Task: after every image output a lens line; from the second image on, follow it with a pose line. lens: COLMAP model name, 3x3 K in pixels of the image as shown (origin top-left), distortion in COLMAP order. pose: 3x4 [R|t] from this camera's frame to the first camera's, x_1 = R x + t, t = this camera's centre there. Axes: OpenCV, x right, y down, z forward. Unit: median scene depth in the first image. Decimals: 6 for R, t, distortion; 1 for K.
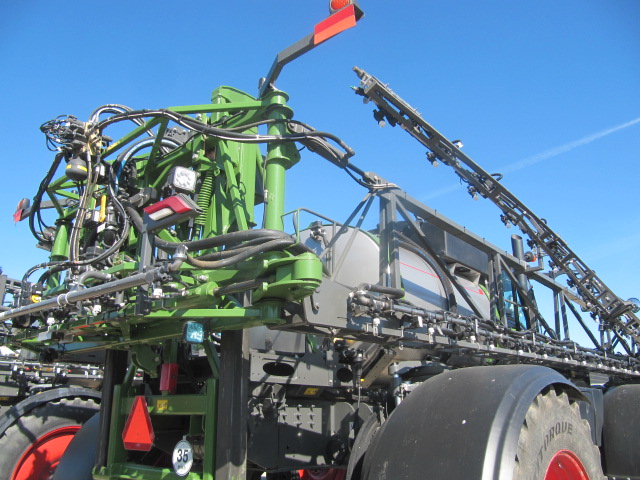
lens RADIAL K [[536.9, 0, 321.6], [0, 536.9, 245.2], [0, 0, 1]] dist [-0.057074, 0.039841]
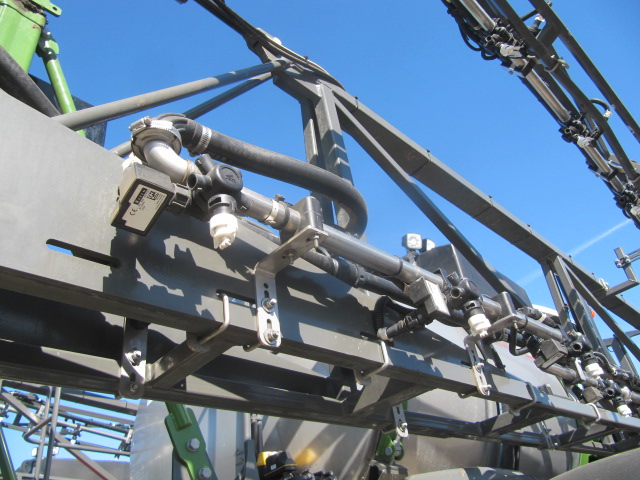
lens RADIAL K [[536.9, 0, 321.6], [0, 536.9, 245.2], [0, 0, 1]] dist [-0.057074, 0.039841]
pose [[0.990548, -0.136144, 0.016706, 0.103010], [0.135442, 0.951577, -0.275964, 0.159446], [0.021674, 0.275619, 0.961023, 0.602241]]
